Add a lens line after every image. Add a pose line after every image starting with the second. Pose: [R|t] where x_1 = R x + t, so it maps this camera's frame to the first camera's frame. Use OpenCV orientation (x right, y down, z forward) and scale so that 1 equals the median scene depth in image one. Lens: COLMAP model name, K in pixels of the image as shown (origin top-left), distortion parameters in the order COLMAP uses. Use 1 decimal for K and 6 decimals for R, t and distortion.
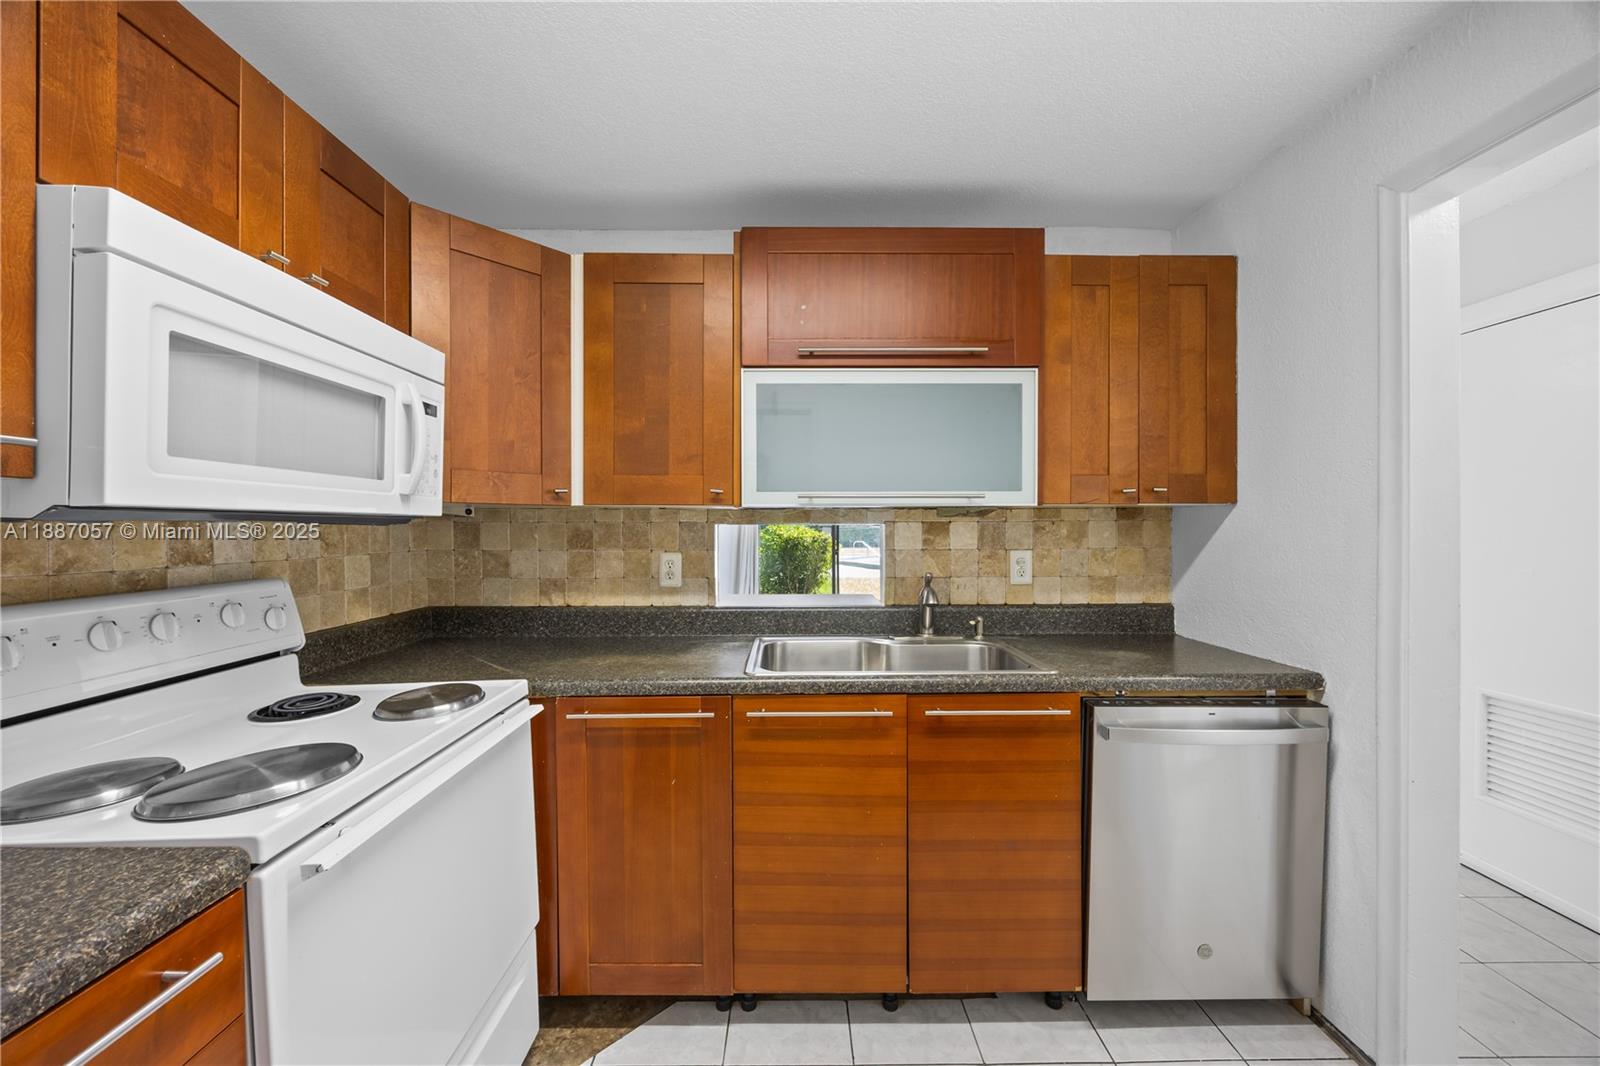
lens RADIAL K [[607.6, 0, 801.0], [0, 607.6, 527.8], [0, 0, 1]] dist [-0.007161, 0.001023]
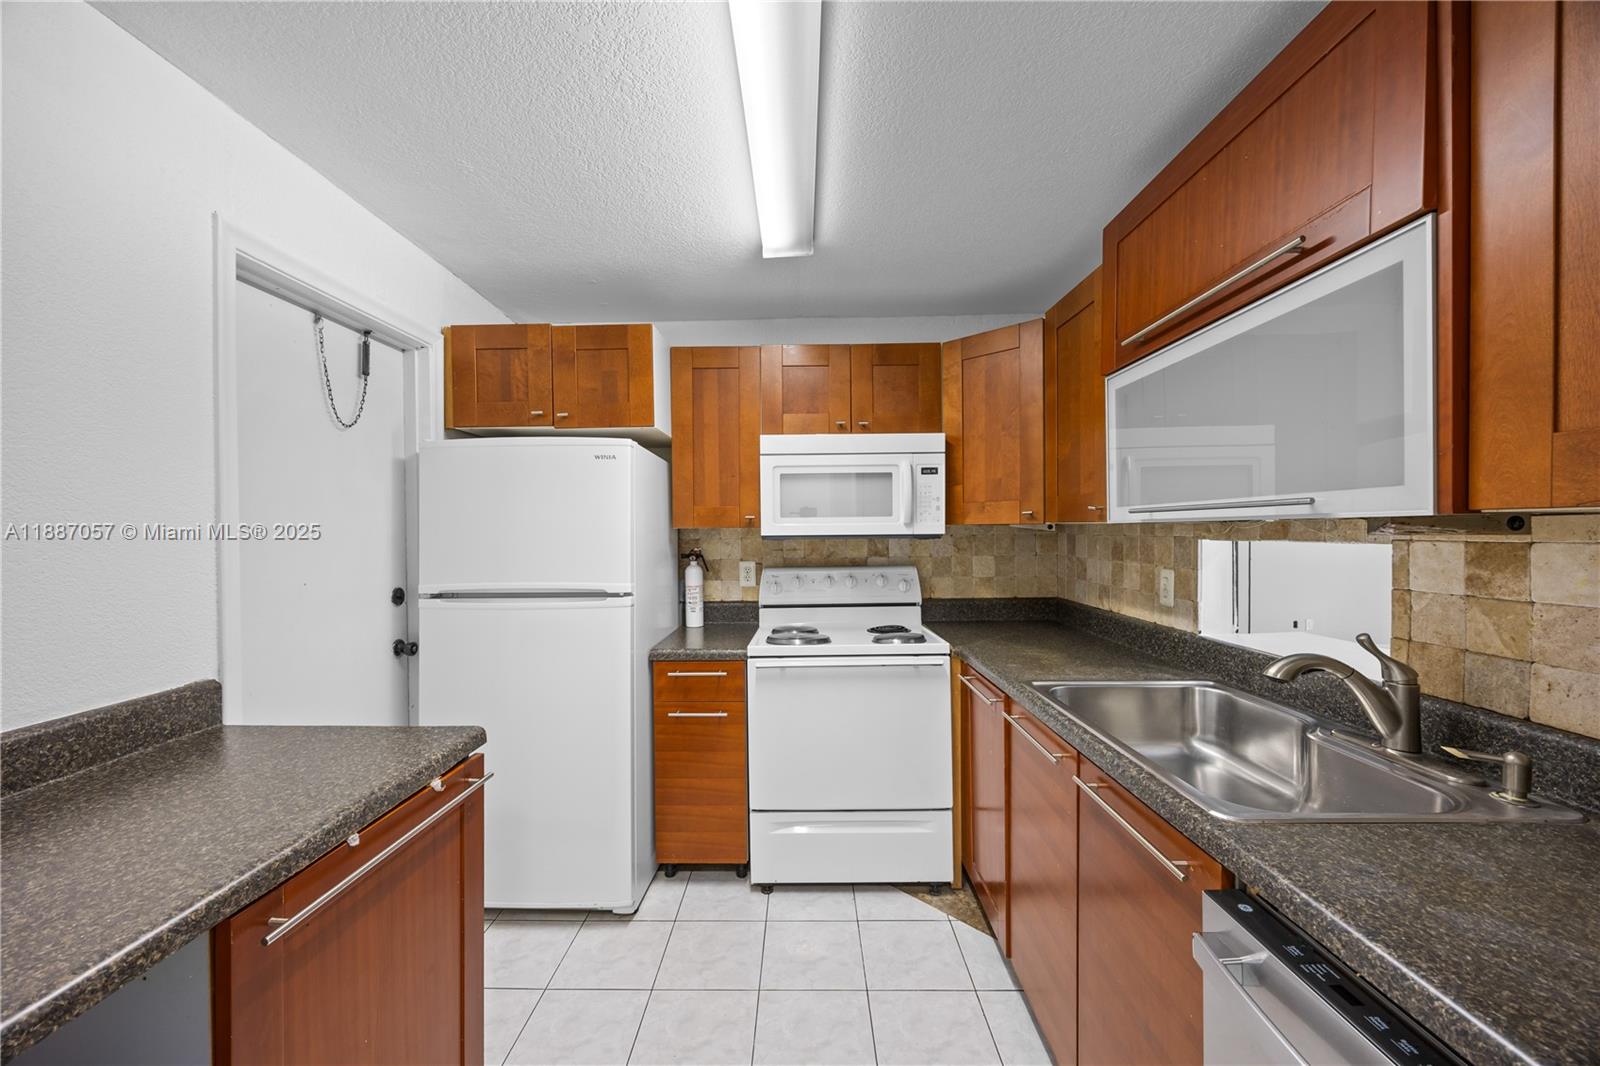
lens RADIAL K [[607.6, 0, 798.1], [0, 607.6, 533.8], [0, 0, 1]] dist [-0.007161, 0.001023]
pose [[-0.029329, 0.008550, -0.999533, 0.740883], [0.007256, 0.999939, 0.008340, -0.025600], [0.999543, -0.007008, -0.029389, 0.466380]]
